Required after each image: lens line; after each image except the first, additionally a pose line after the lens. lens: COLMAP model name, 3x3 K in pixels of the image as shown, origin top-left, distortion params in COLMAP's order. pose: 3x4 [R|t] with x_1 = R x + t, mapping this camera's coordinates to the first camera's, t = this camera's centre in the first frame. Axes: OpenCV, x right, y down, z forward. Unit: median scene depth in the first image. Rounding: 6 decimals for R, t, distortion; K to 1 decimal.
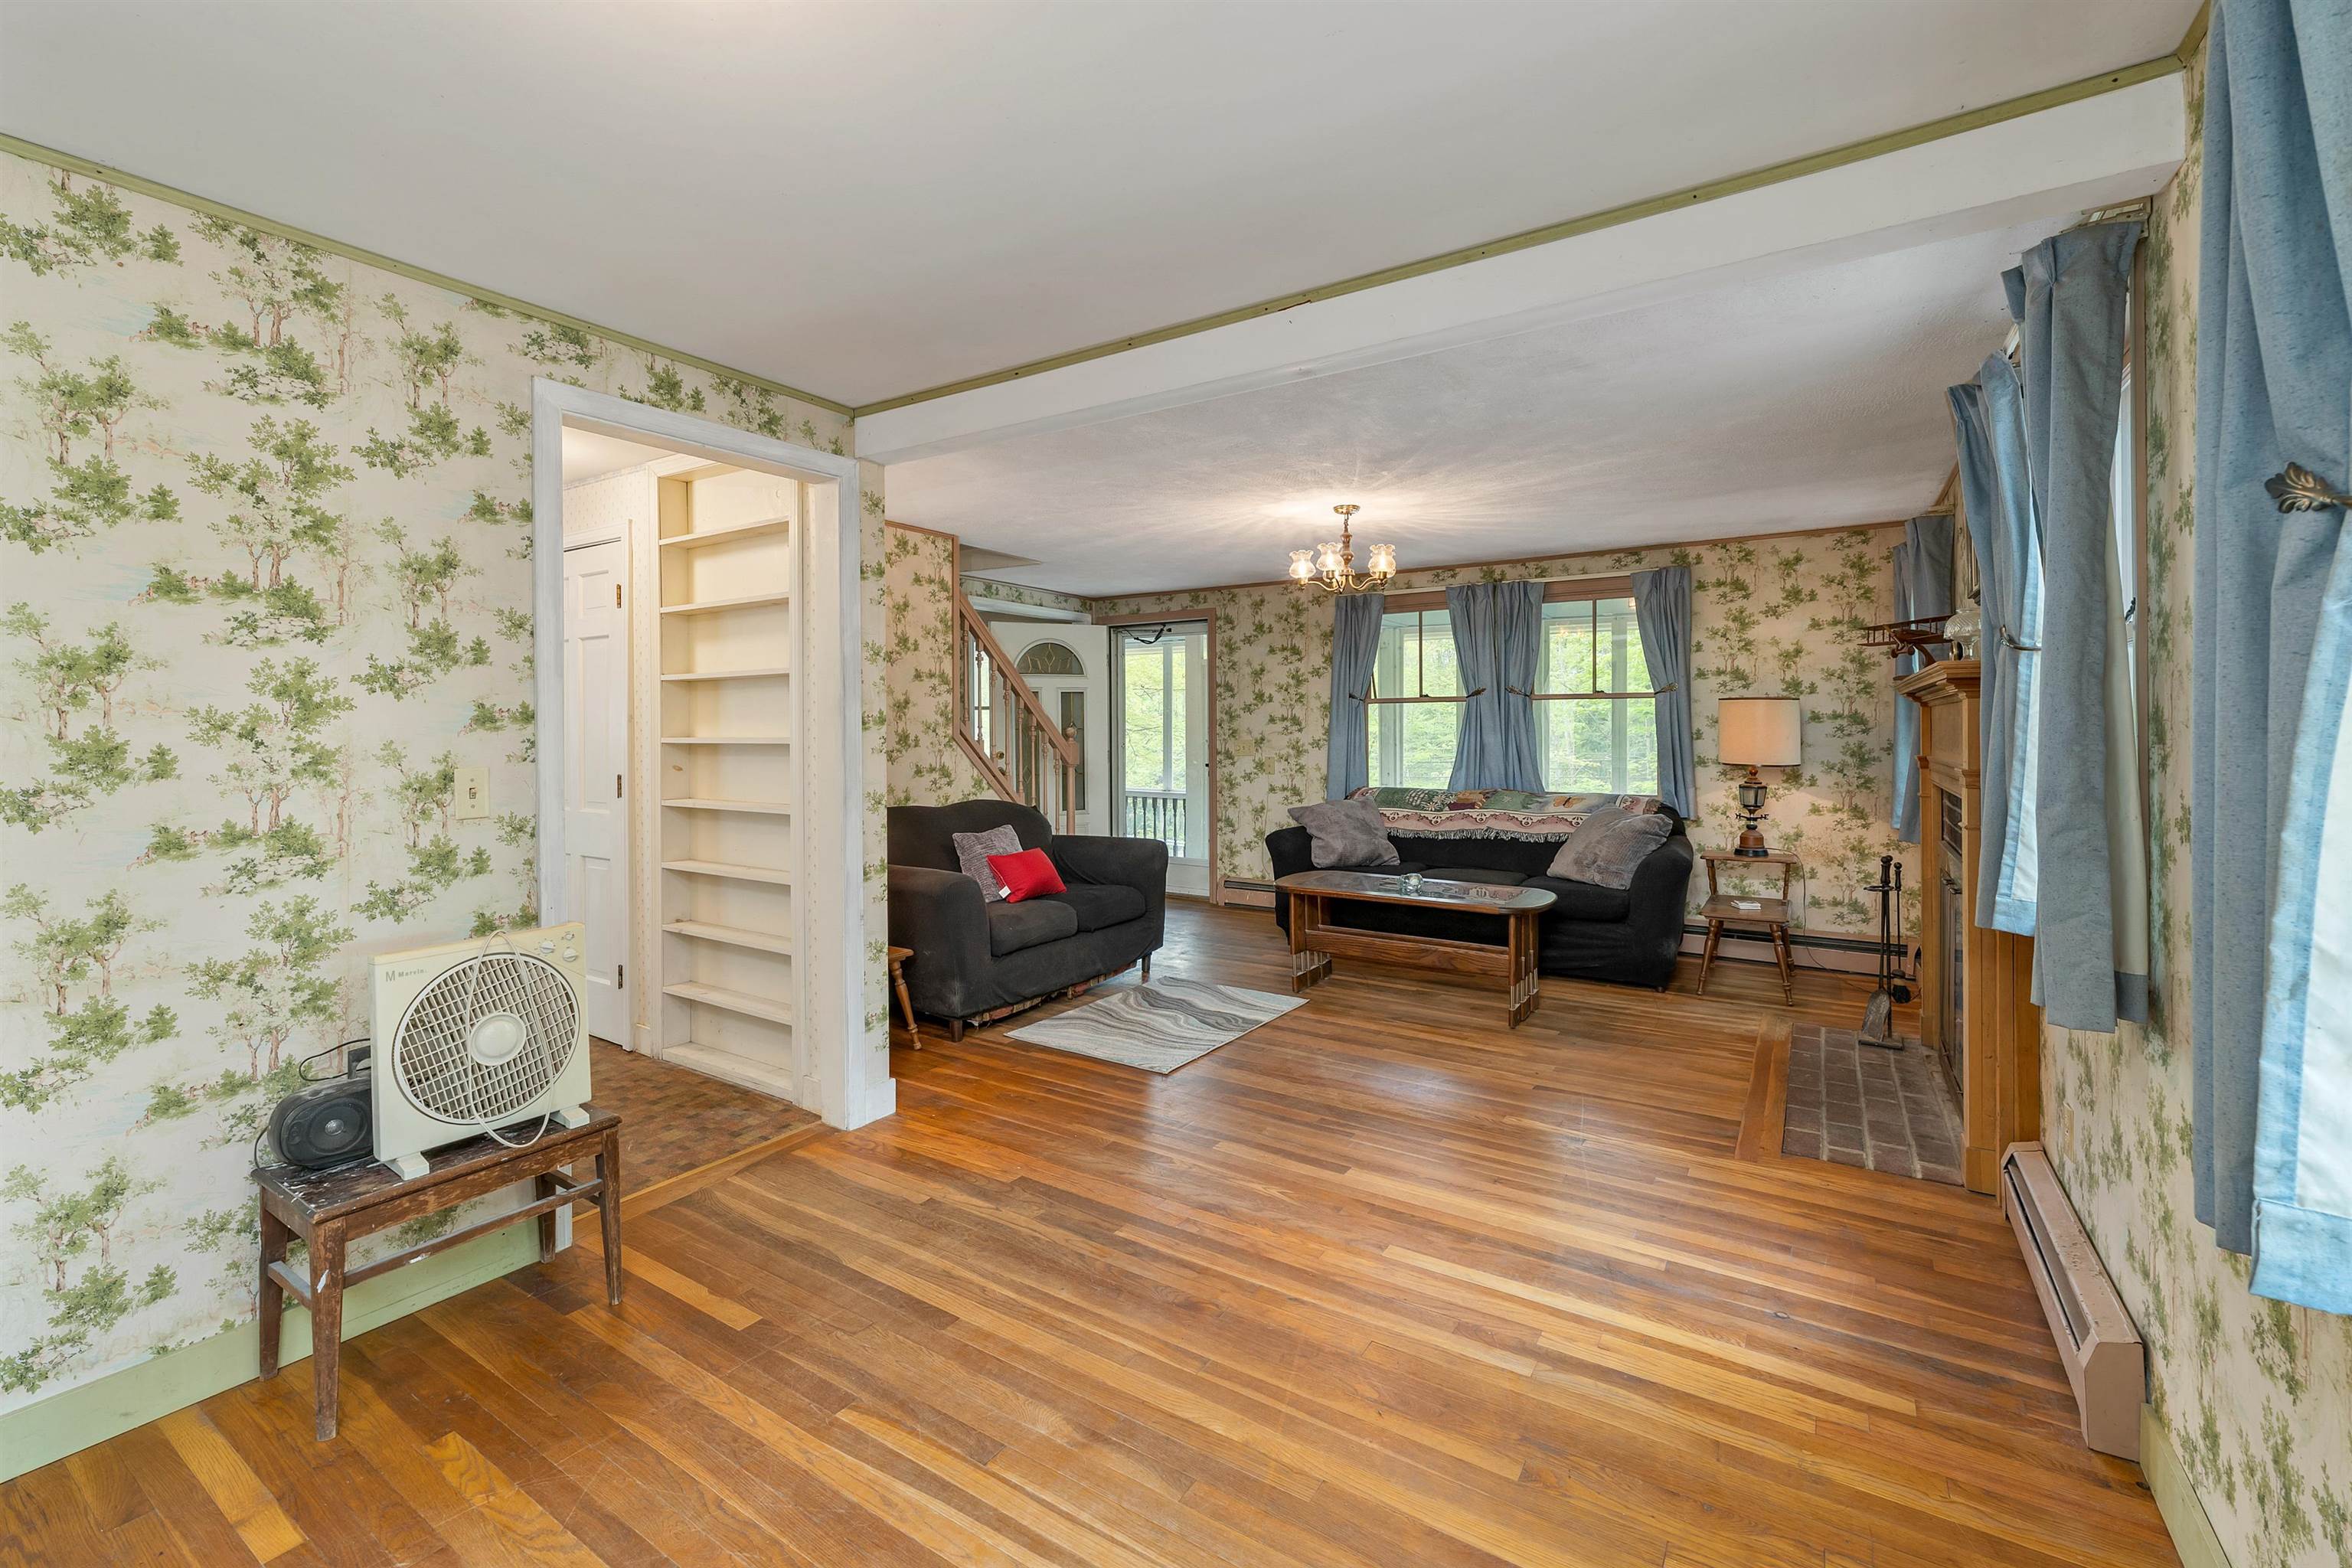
lens RADIAL K [[1004.3, 0, 1163.8], [0, 1004.3, 723.3], [0, 0, 1]] dist [-0.000666, 0.000189]
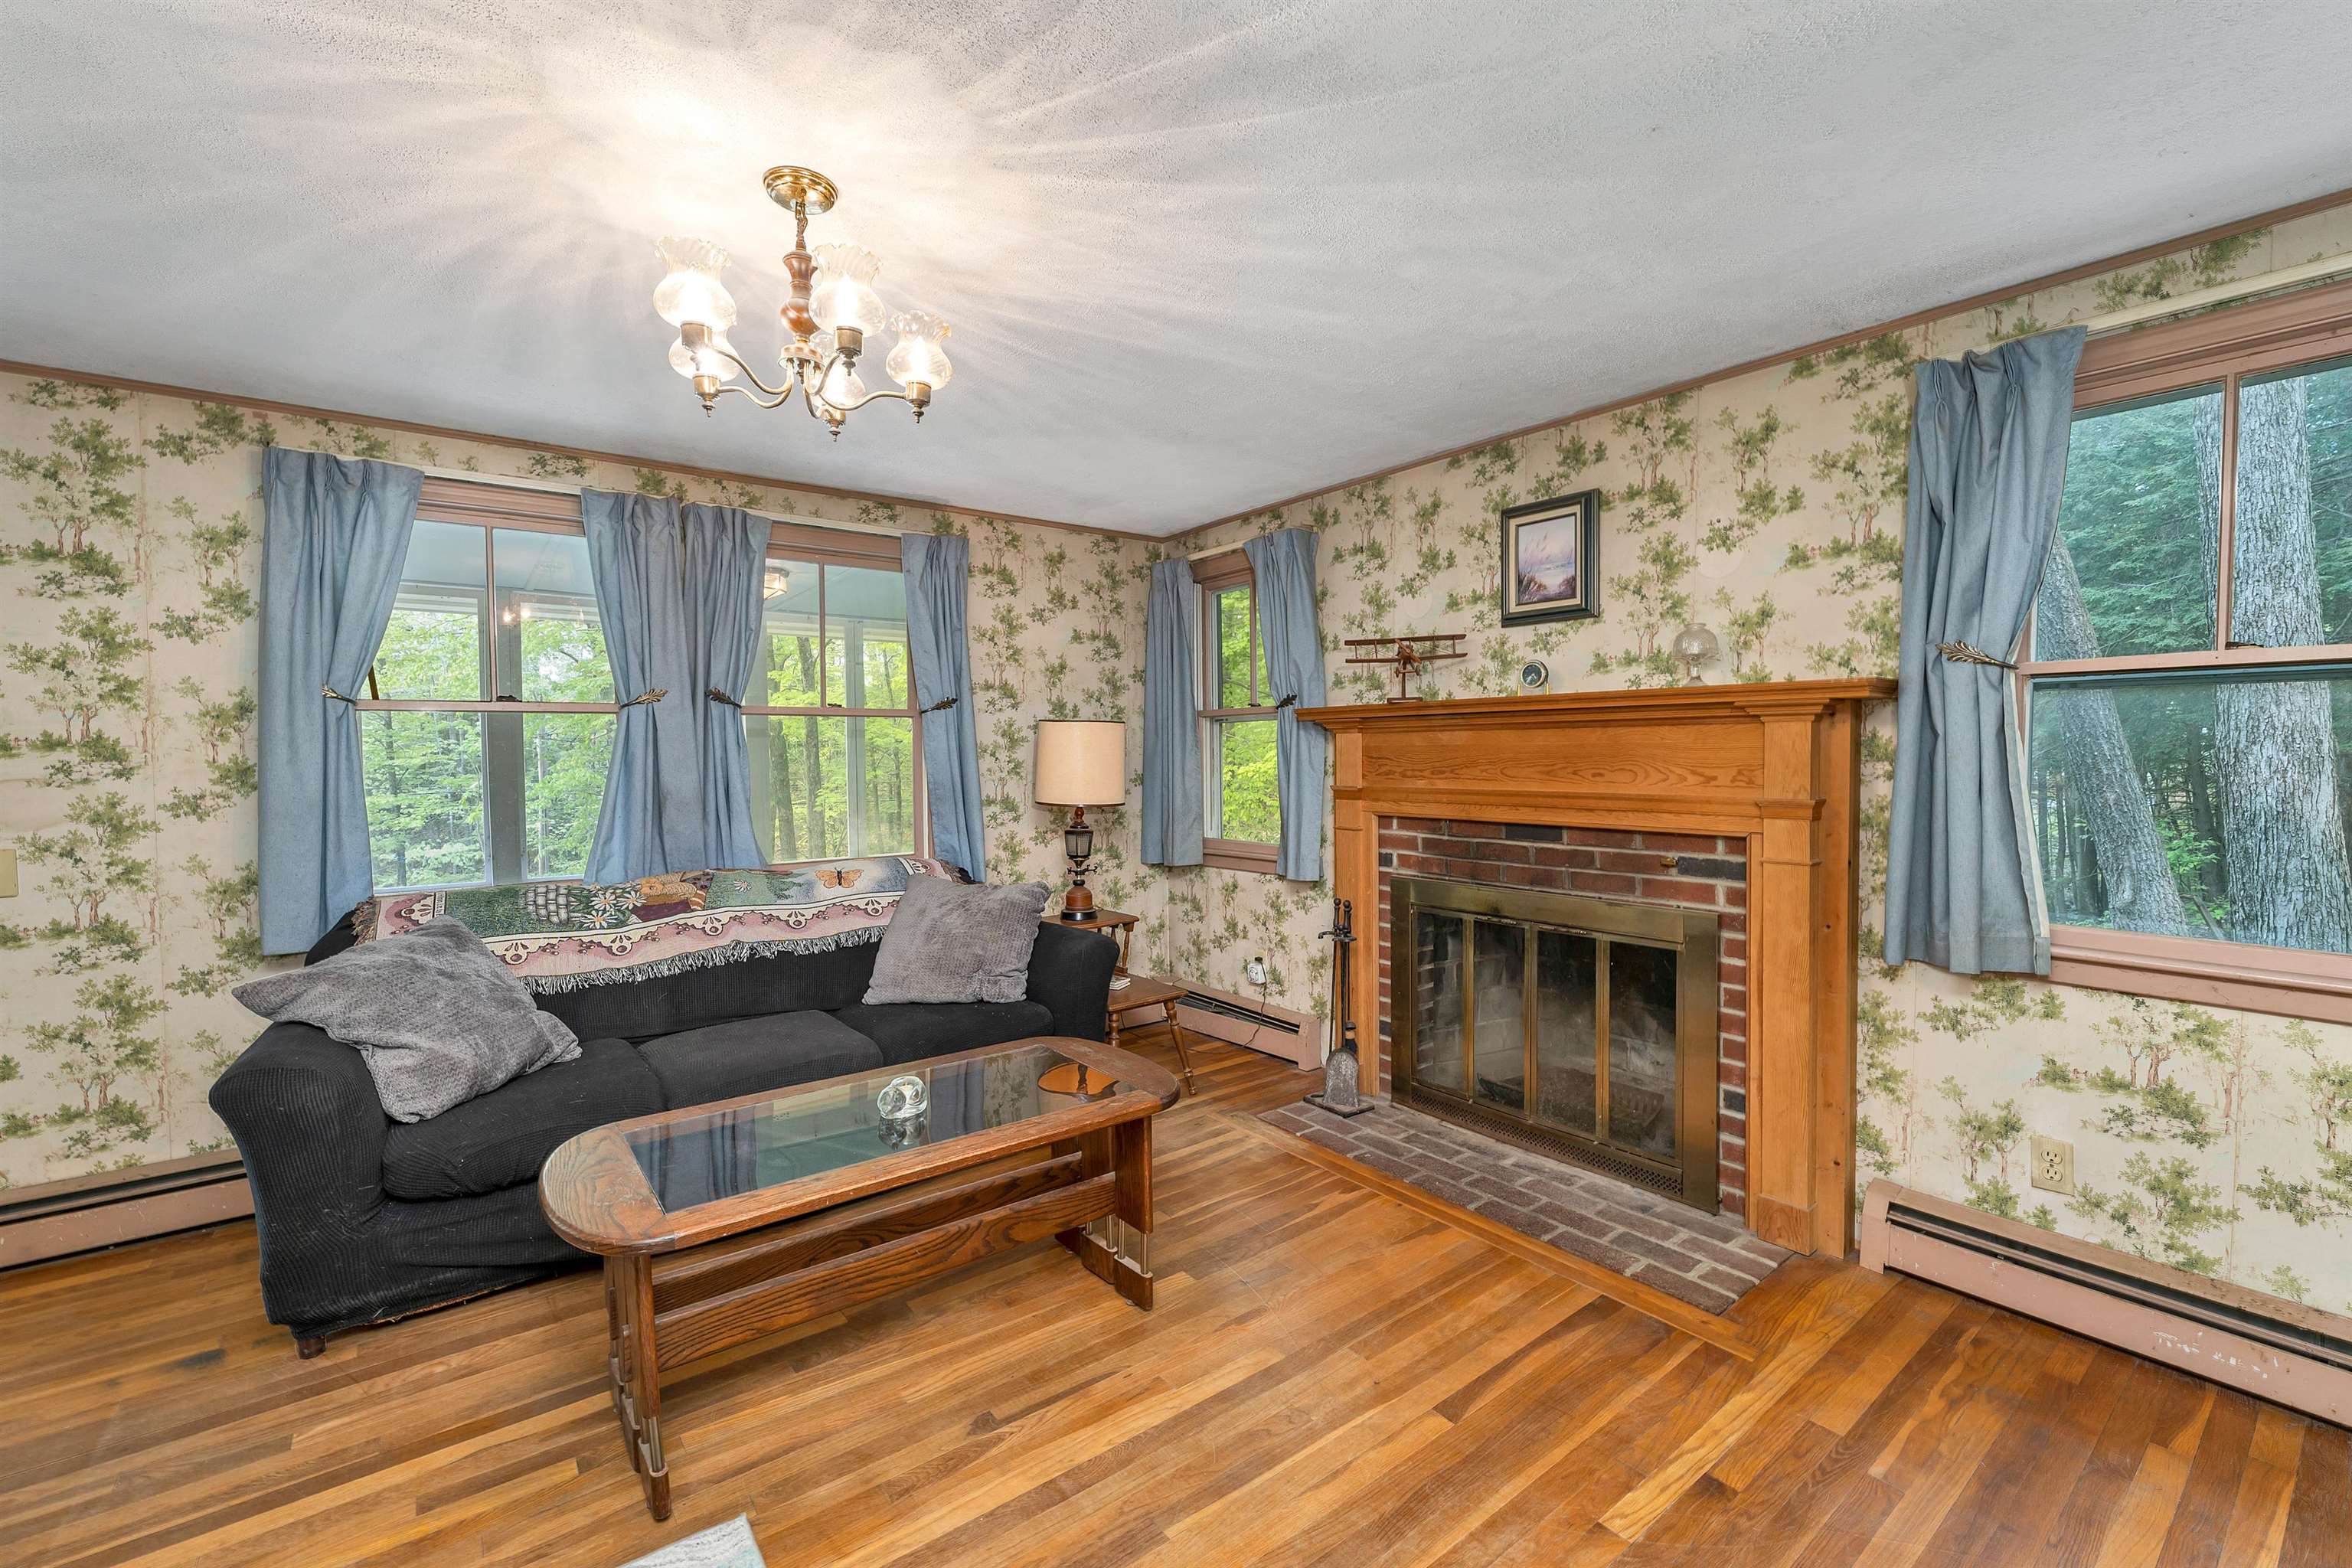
lens RADIAL K [[981.0, 0, 1176.7], [0, 981.0, 779.6], [0, 0, 1]] dist [-0.000459, 0.000005]
pose [[0.322633, -0.024490, 0.946207, -0.140382], [0.003723, 0.999690, 0.024605, 0.003246], [-0.946517, -0.004415, 0.322624, 0.786253]]
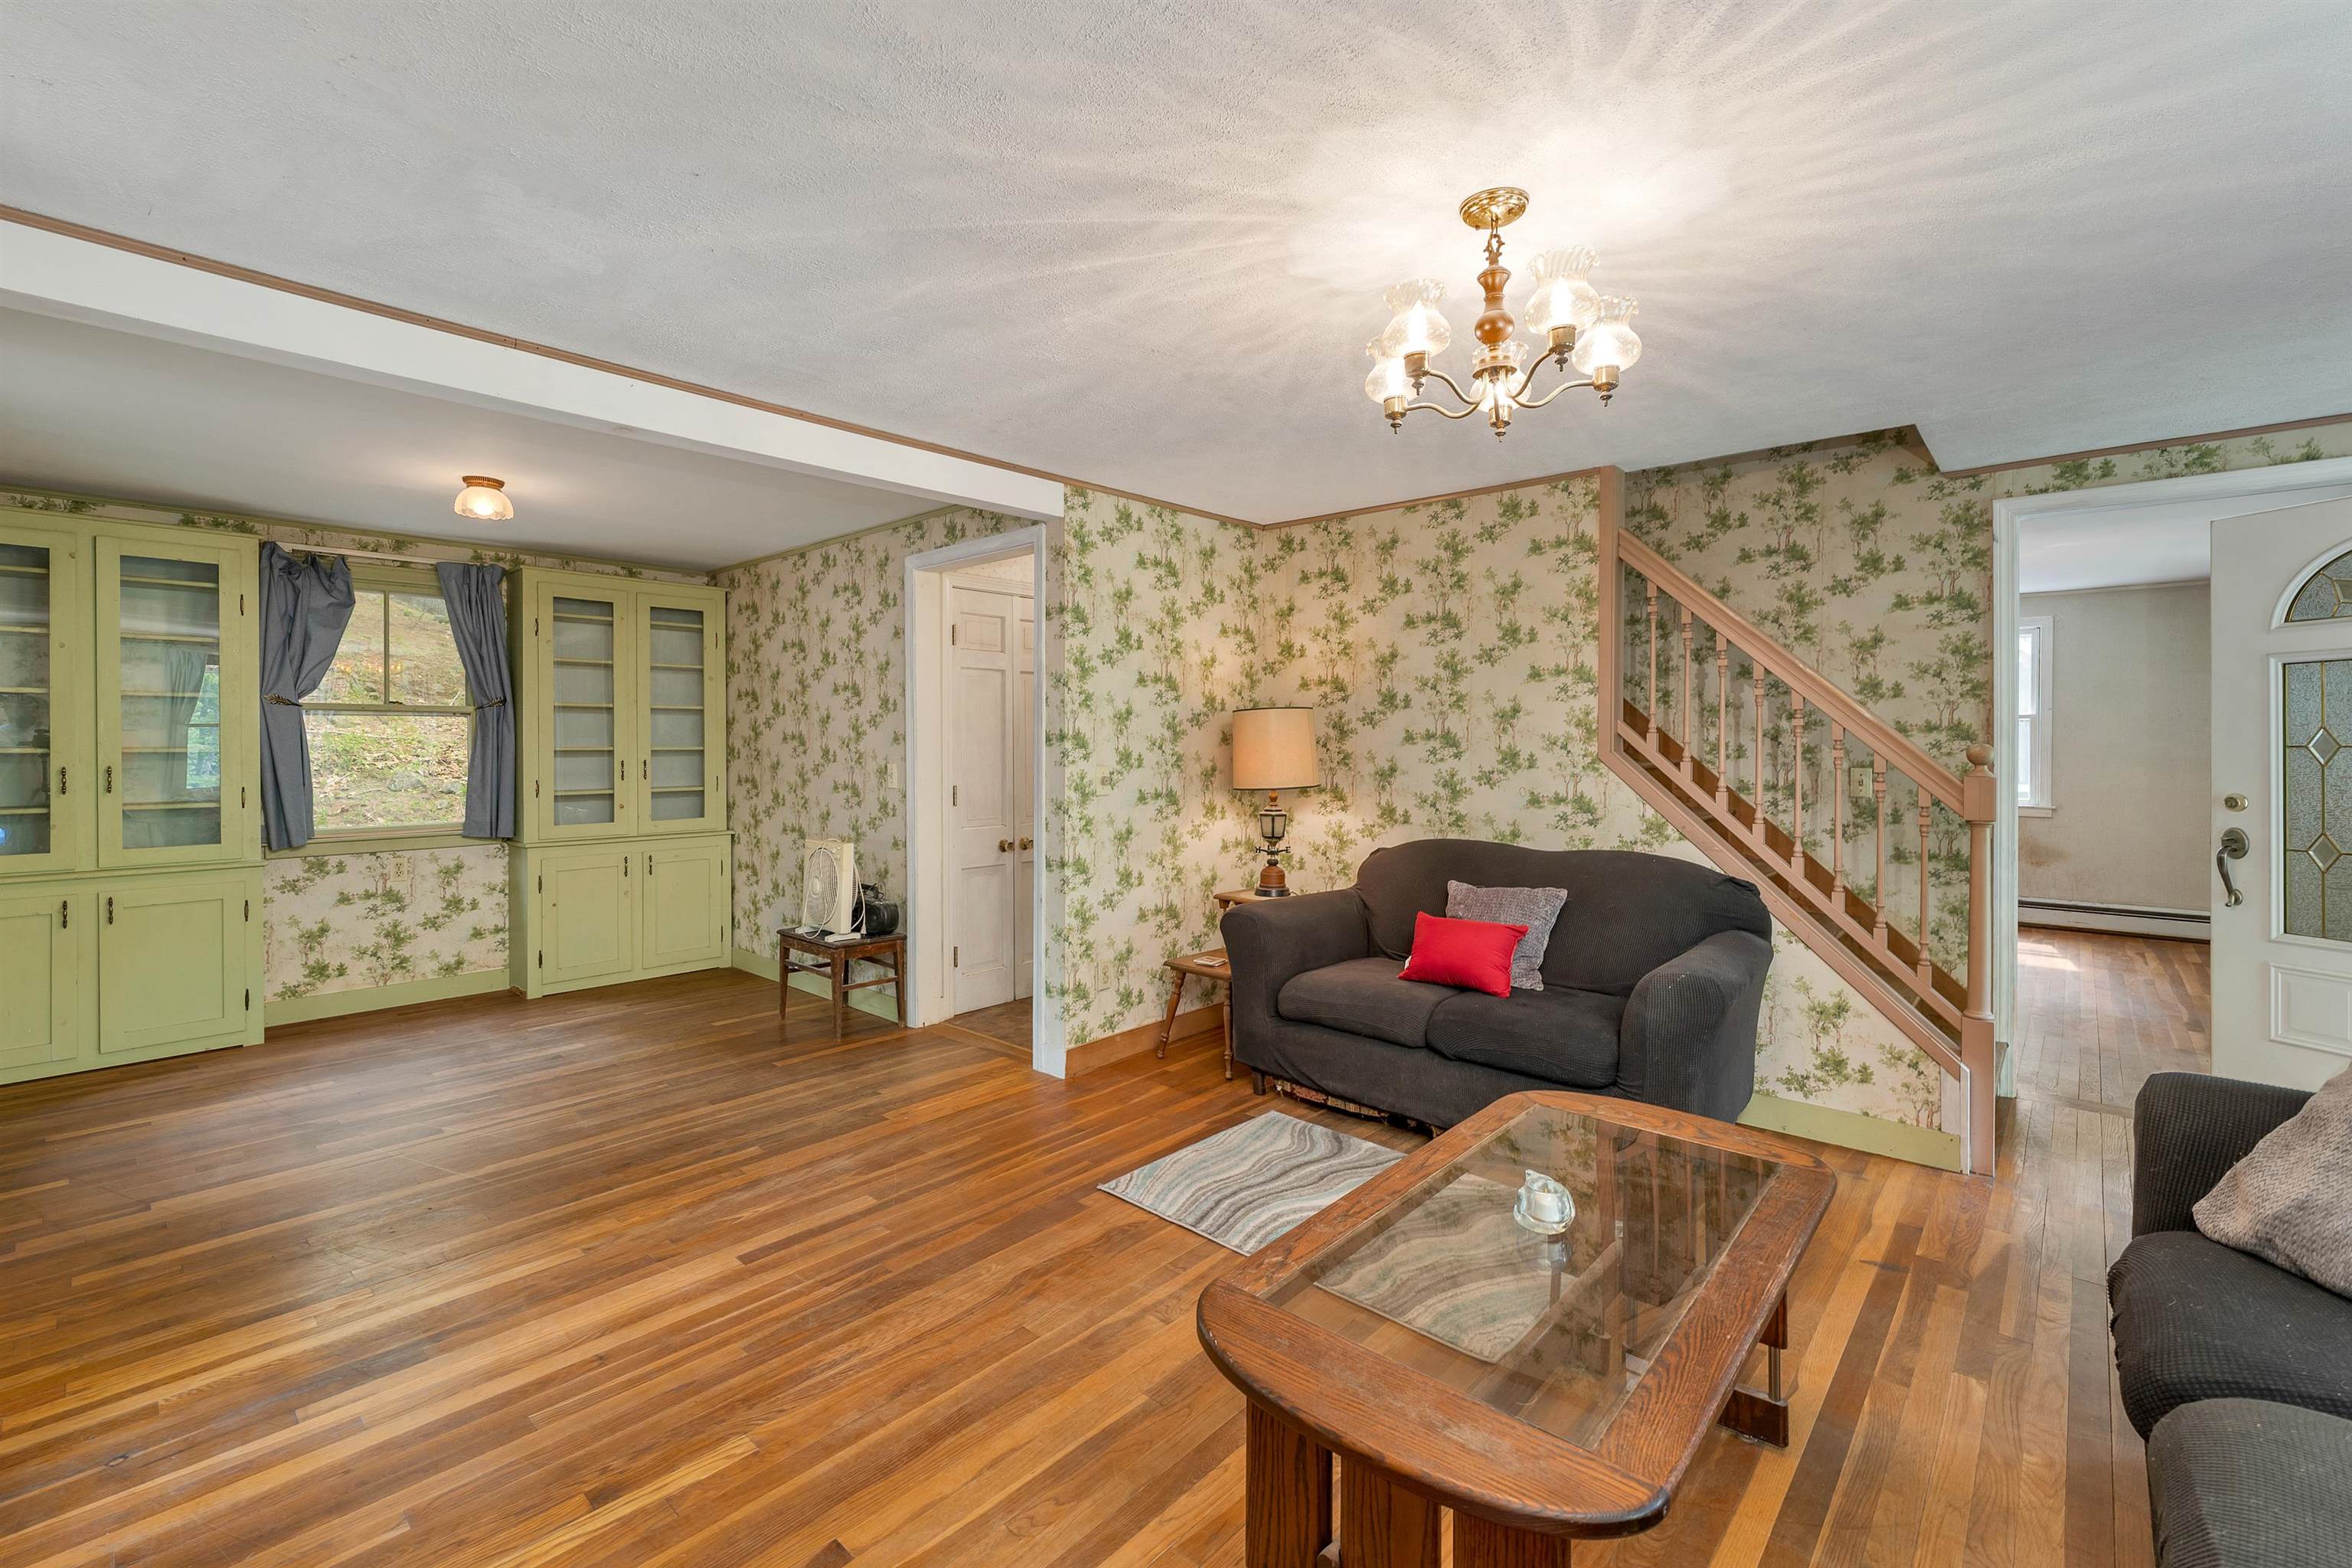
lens RADIAL K [[1005.1, 0, 1164.5], [0, 1005.1, 738.9], [0, 0, 1]] dist [-0.003127, 0.000007]
pose [[-0.160761, -0.000134, -0.986993, 0.641697], [0.005425, 0.999985, -0.001019, 0.000434], [0.986978, -0.005518, -0.160758, 0.988363]]
